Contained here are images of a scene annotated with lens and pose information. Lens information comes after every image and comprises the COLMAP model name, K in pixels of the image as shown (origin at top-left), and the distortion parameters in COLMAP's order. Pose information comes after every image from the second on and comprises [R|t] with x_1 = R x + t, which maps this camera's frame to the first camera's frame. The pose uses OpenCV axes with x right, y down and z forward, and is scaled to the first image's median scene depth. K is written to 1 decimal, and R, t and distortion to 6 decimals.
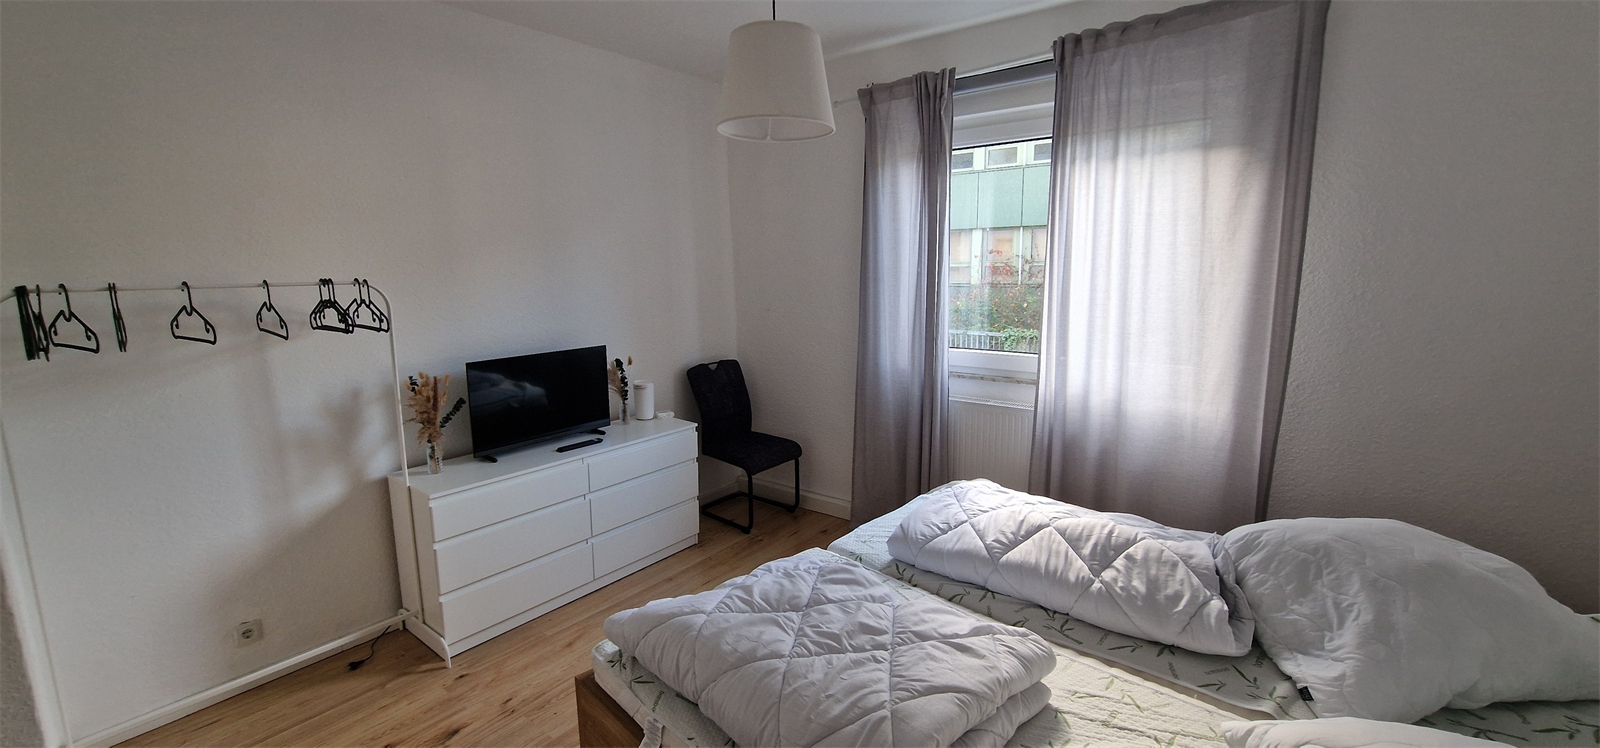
lens RADIAL K [[649.1, 0, 804.5], [0, 649.1, 371.1], [0, 0, 1]] dist [-0.000470, -0.003978]
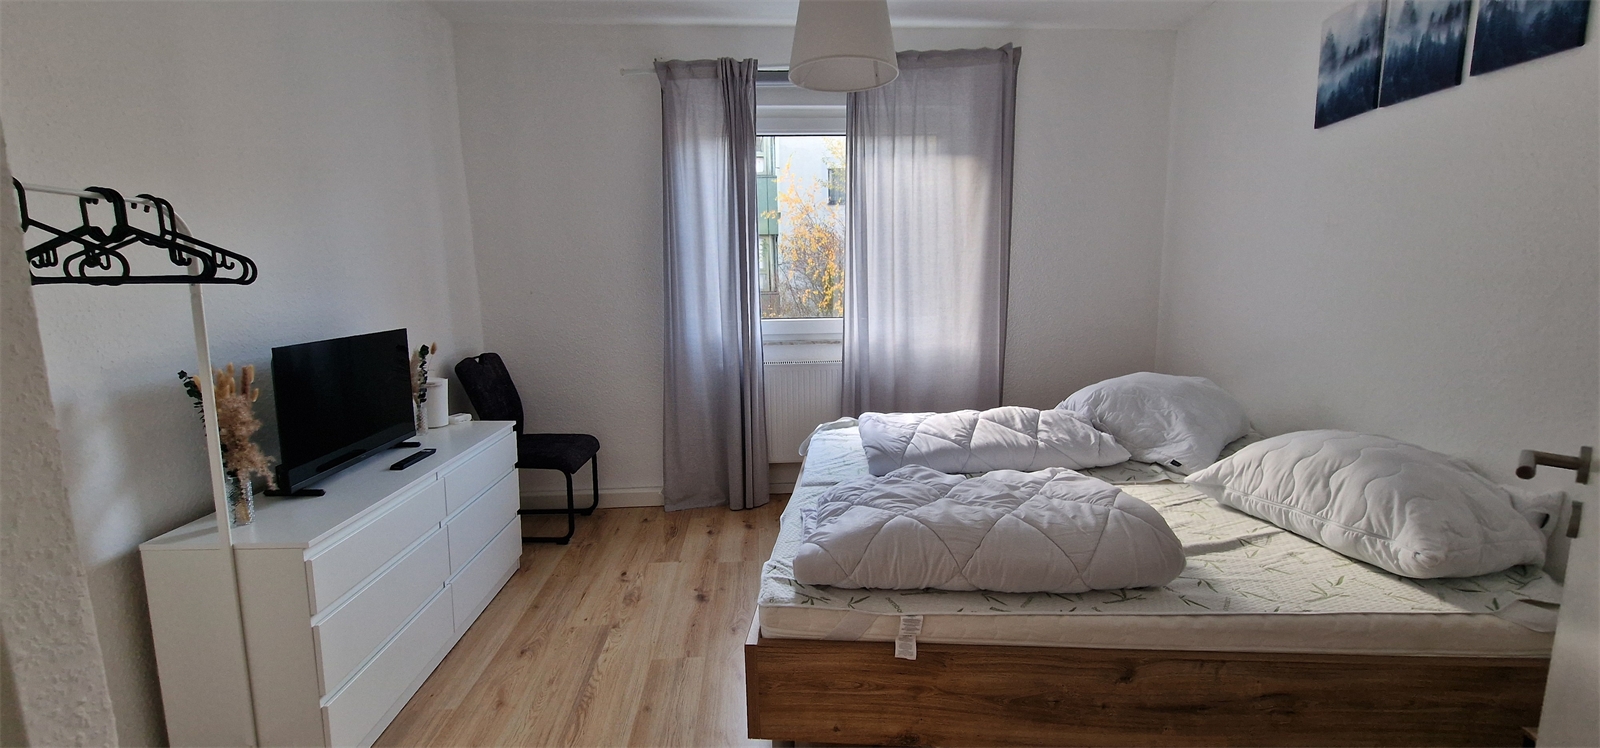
lens RADIAL K [[649.1, 0, 804.5], [0, 649.1, 371.1], [0, 0, 1]] dist [-0.000470, -0.003978]
pose [[0.754945, -0.093172, 0.649136, -0.533939], [0.113995, 0.993431, 0.010015, 0.064729], [-0.645804, 0.066438, 0.760607, 0.160056]]
